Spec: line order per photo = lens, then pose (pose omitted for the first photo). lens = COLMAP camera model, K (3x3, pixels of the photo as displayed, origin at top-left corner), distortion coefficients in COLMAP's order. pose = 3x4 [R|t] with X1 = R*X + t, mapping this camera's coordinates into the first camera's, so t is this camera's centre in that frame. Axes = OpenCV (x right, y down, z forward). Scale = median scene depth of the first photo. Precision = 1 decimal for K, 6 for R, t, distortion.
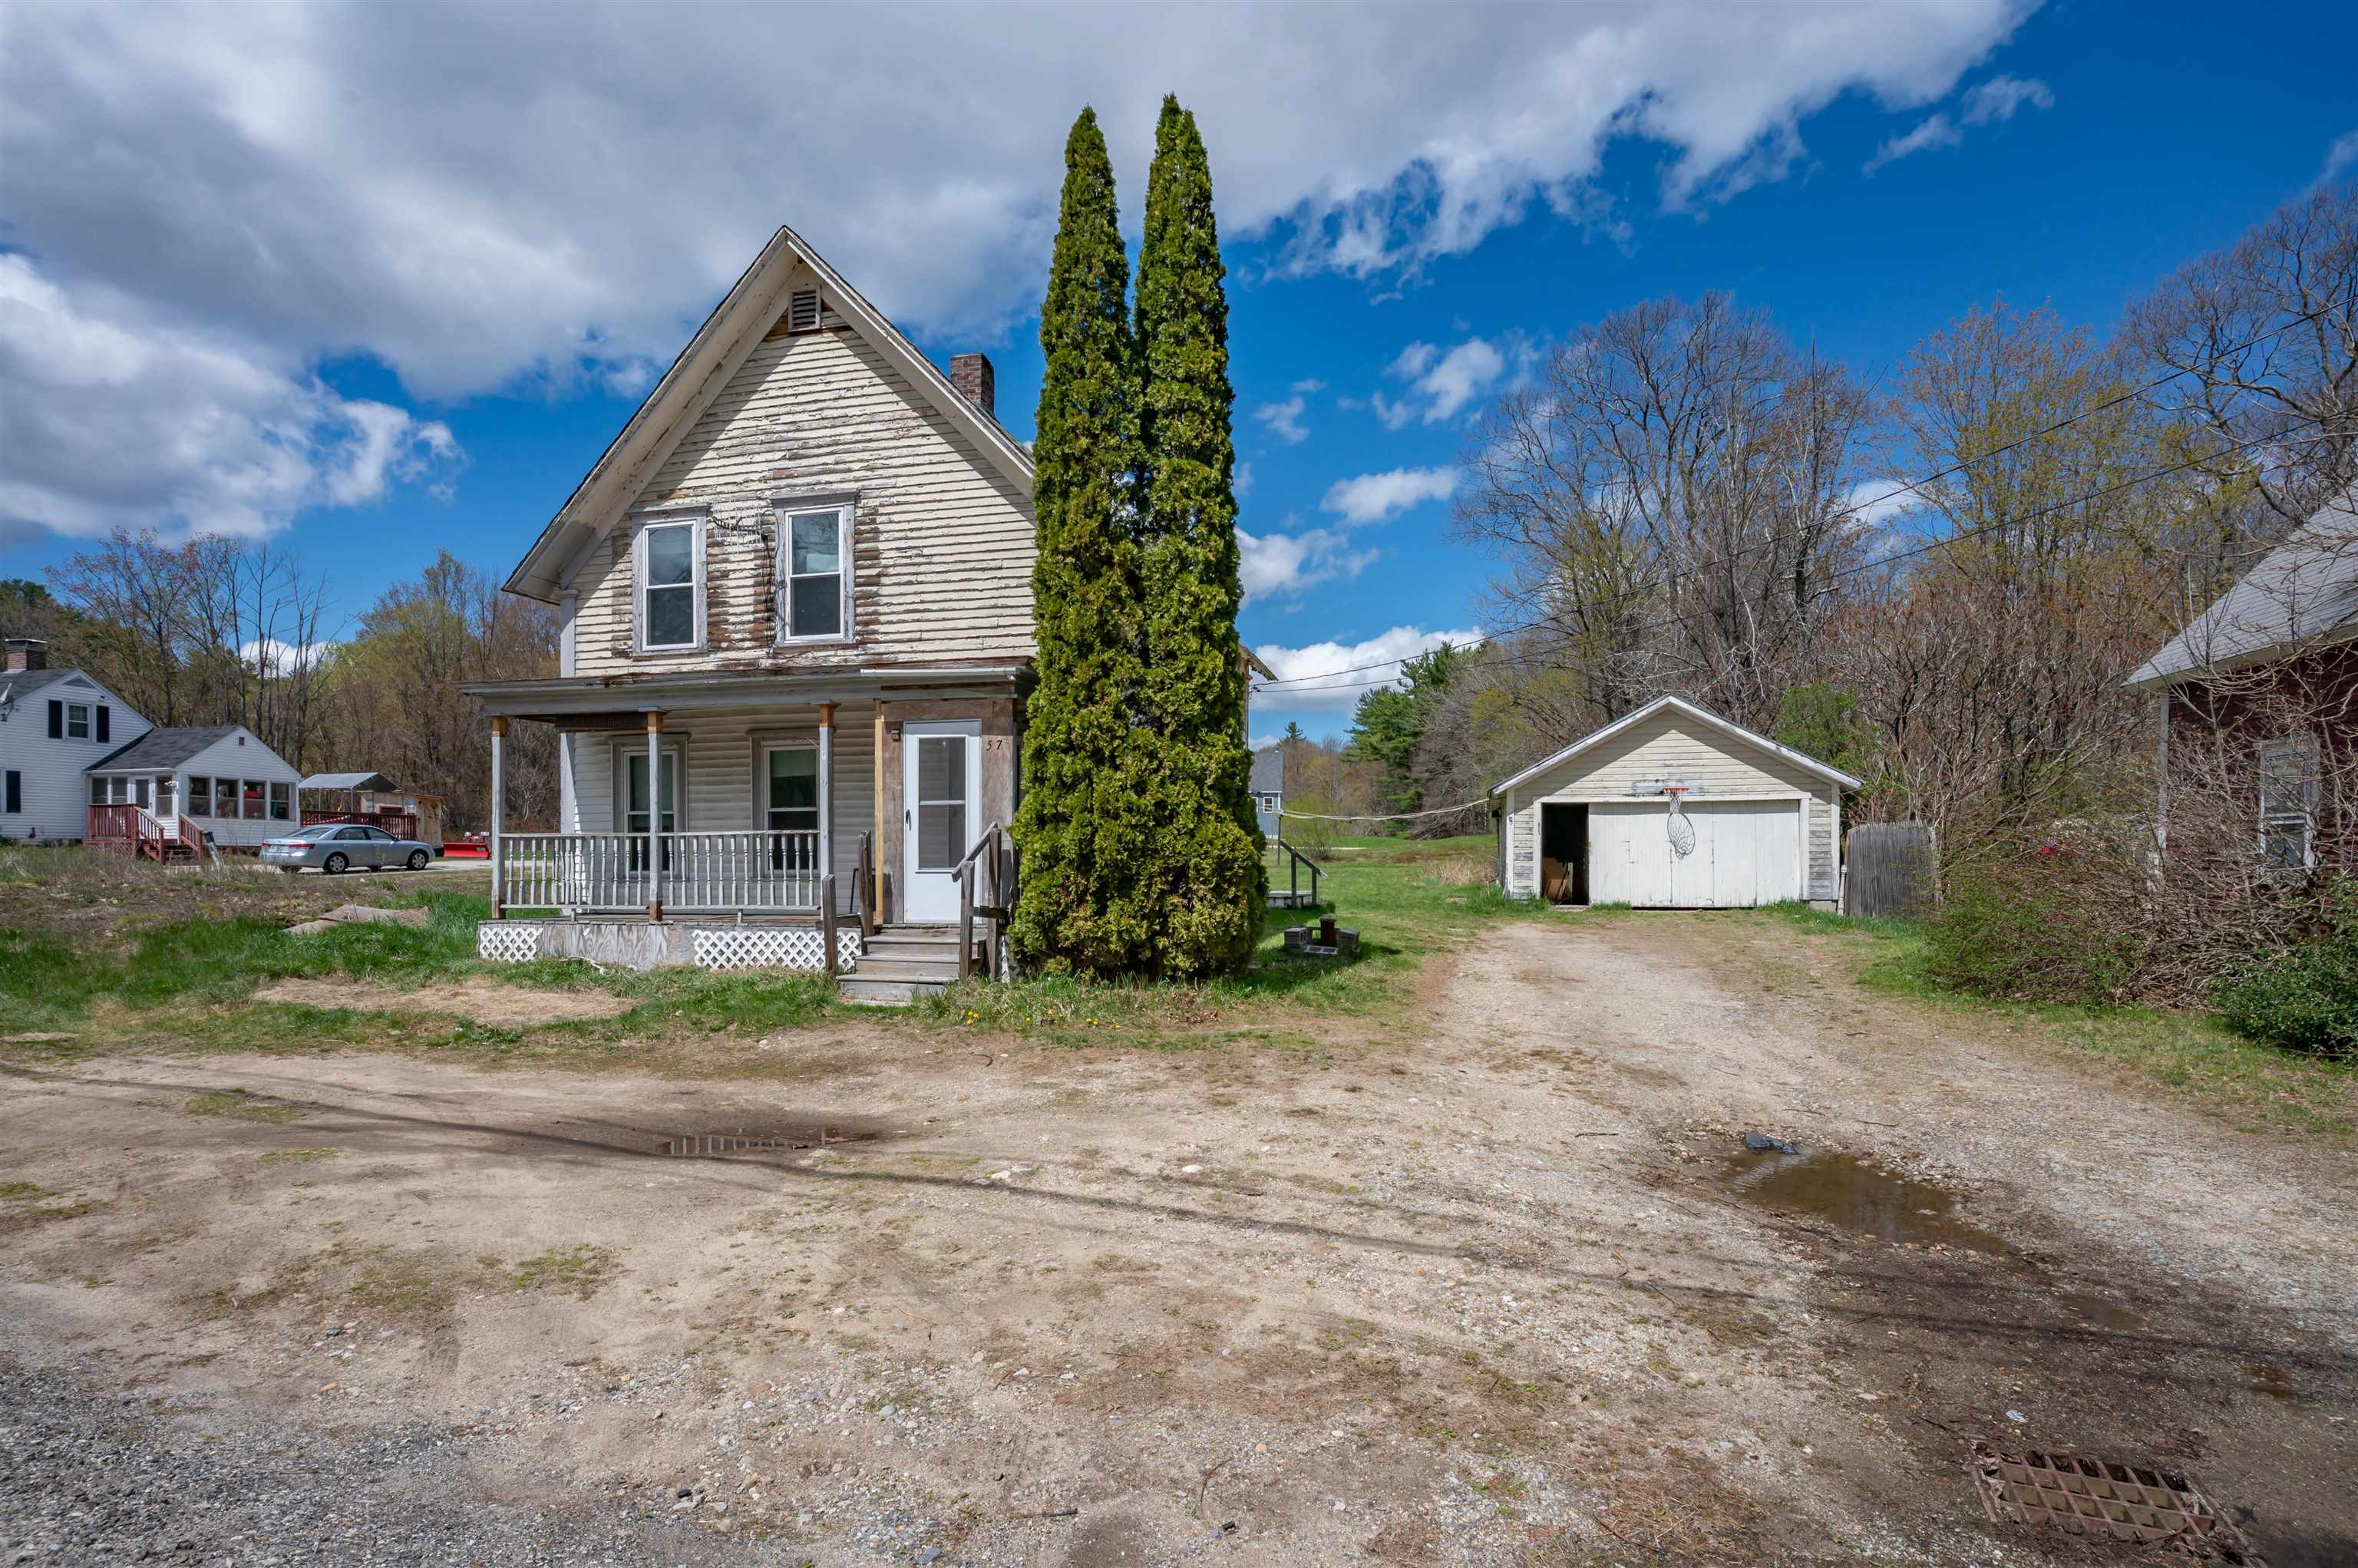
lens RADIAL K [[1161.9, 0, 1199.5], [0, 1161.9, 828.9], [0, 0, 1]] dist [-0.001256, 0.000888]
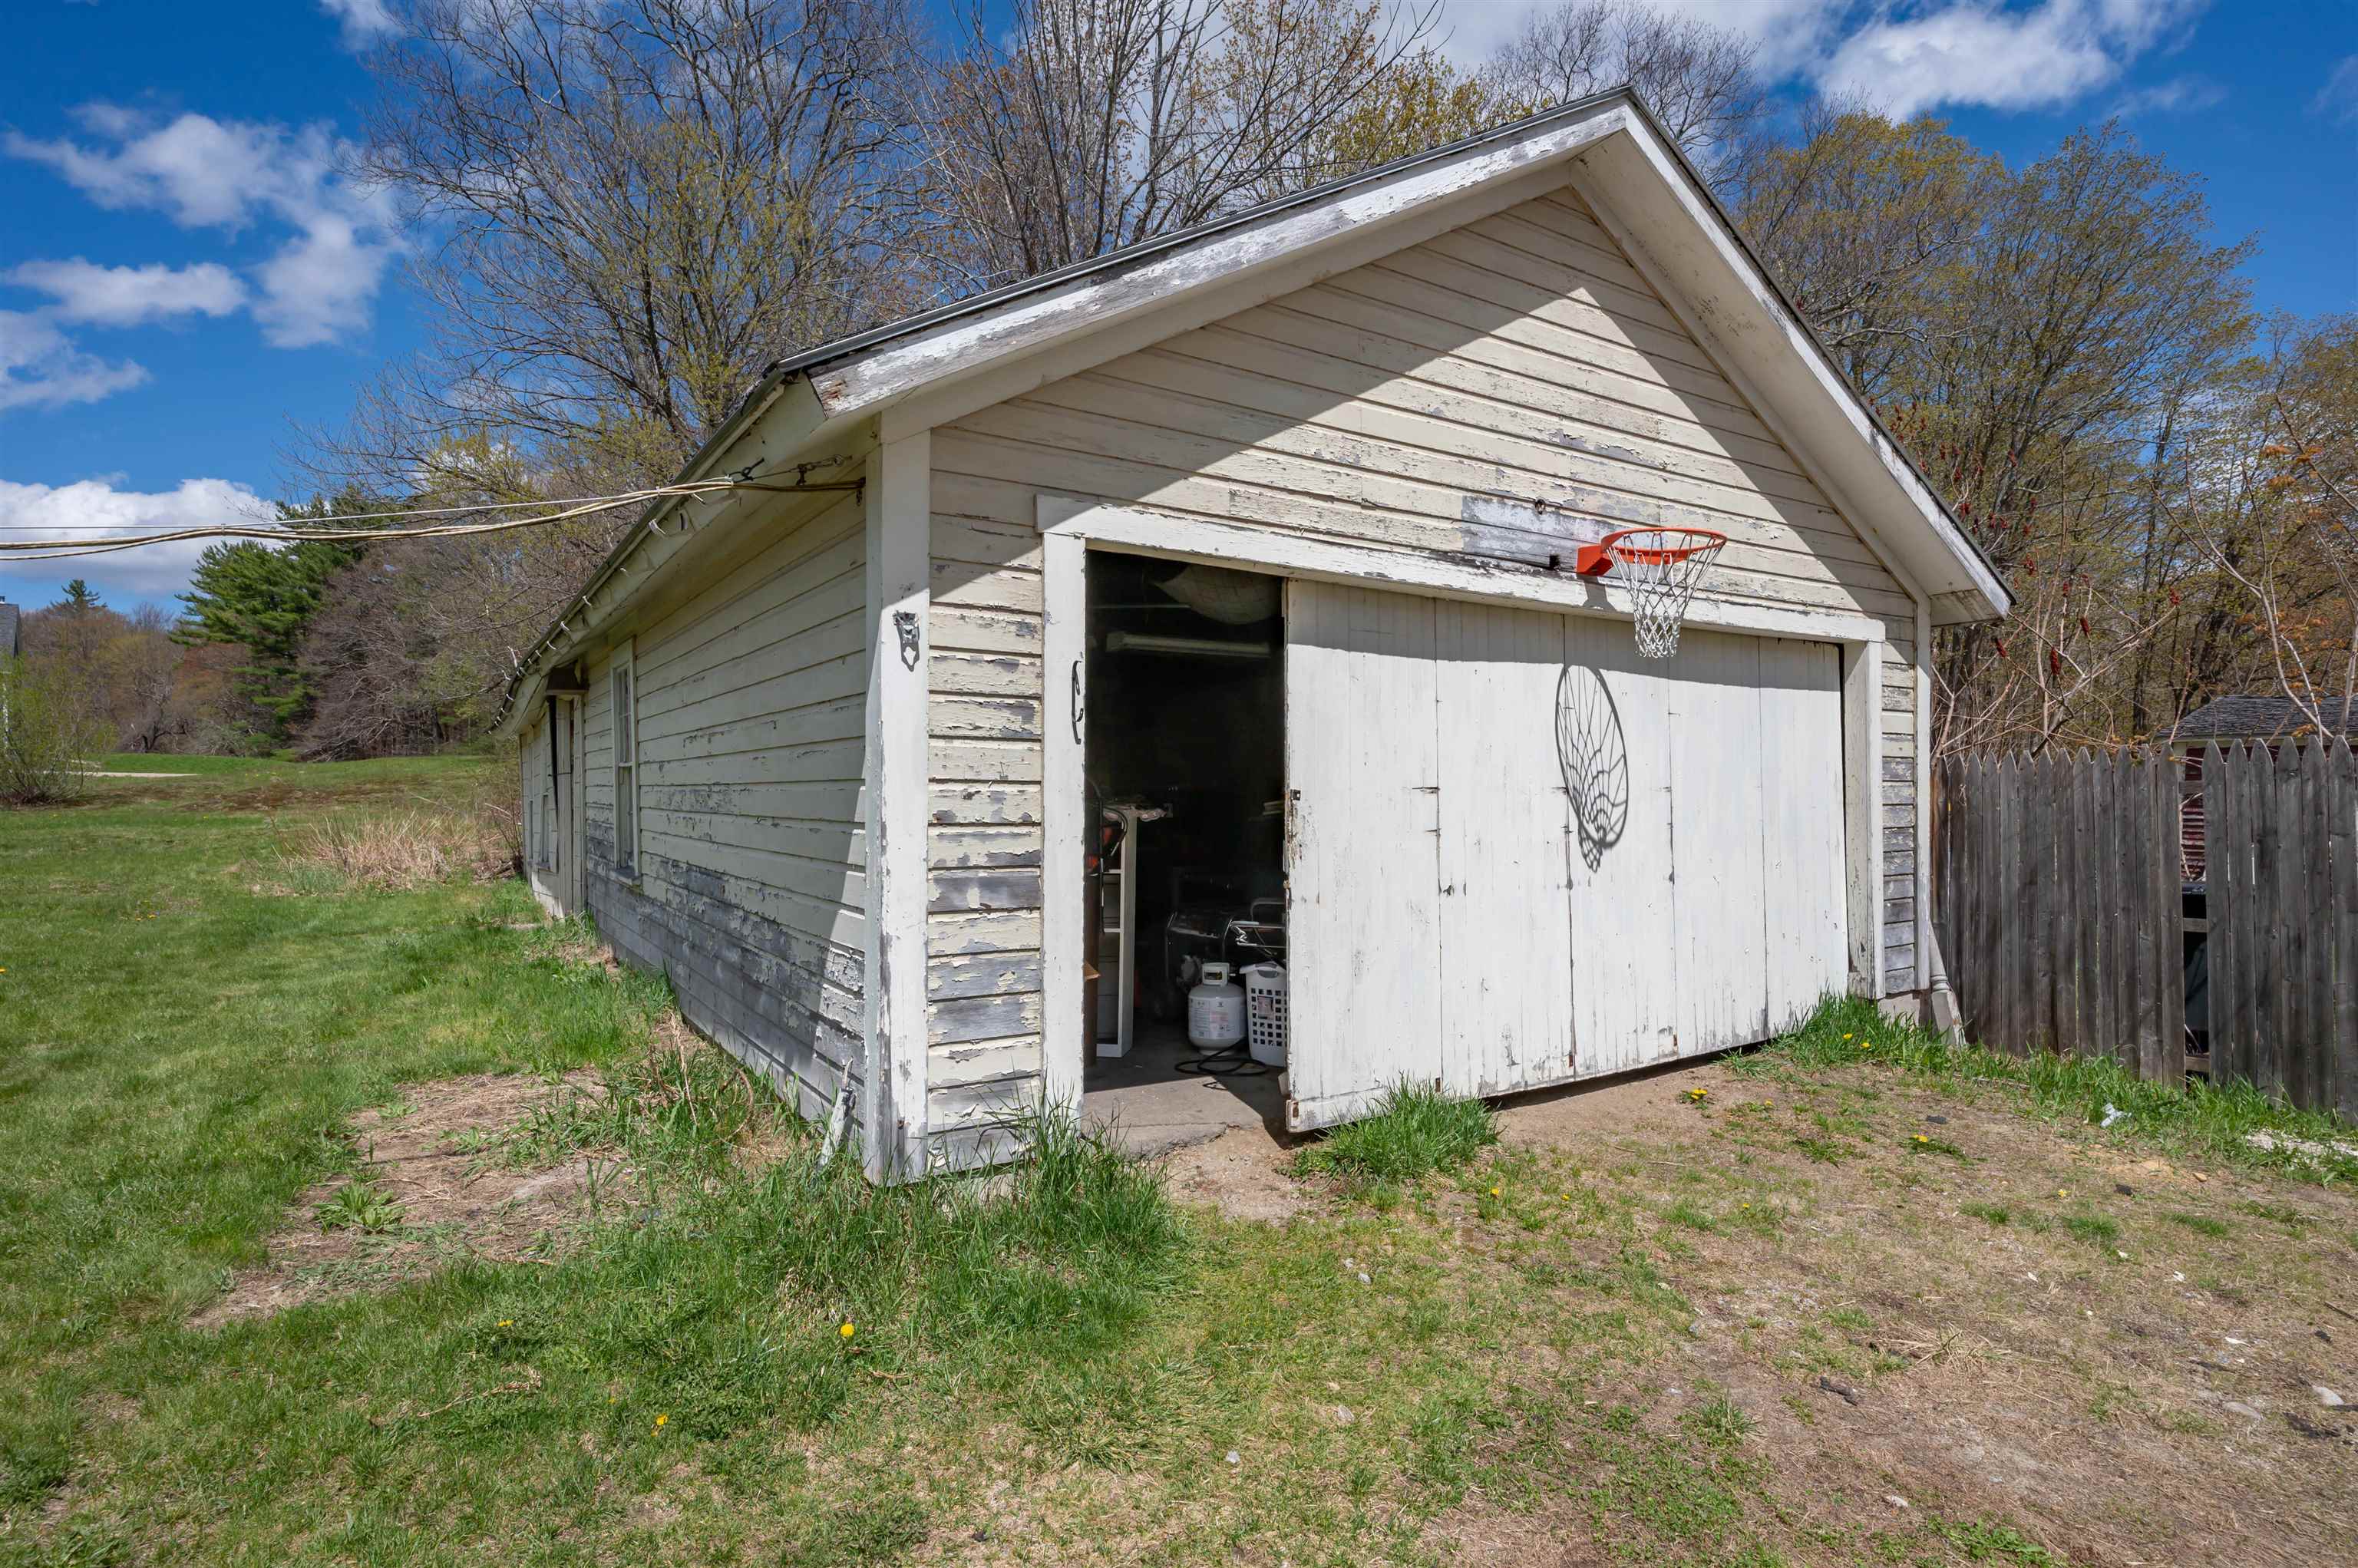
lens RADIAL K [[1171.1, 0, 1176.2], [0, 1171.1, 844.2], [0, 0, 1]] dist [0.000493, 0.000655]
pose [[0.683689, -0.029747, 0.729167, 0.320488], [-0.024258, 0.997690, 0.063446, 0.014341], [-0.729370, -0.061066, 0.681388, 1.522440]]
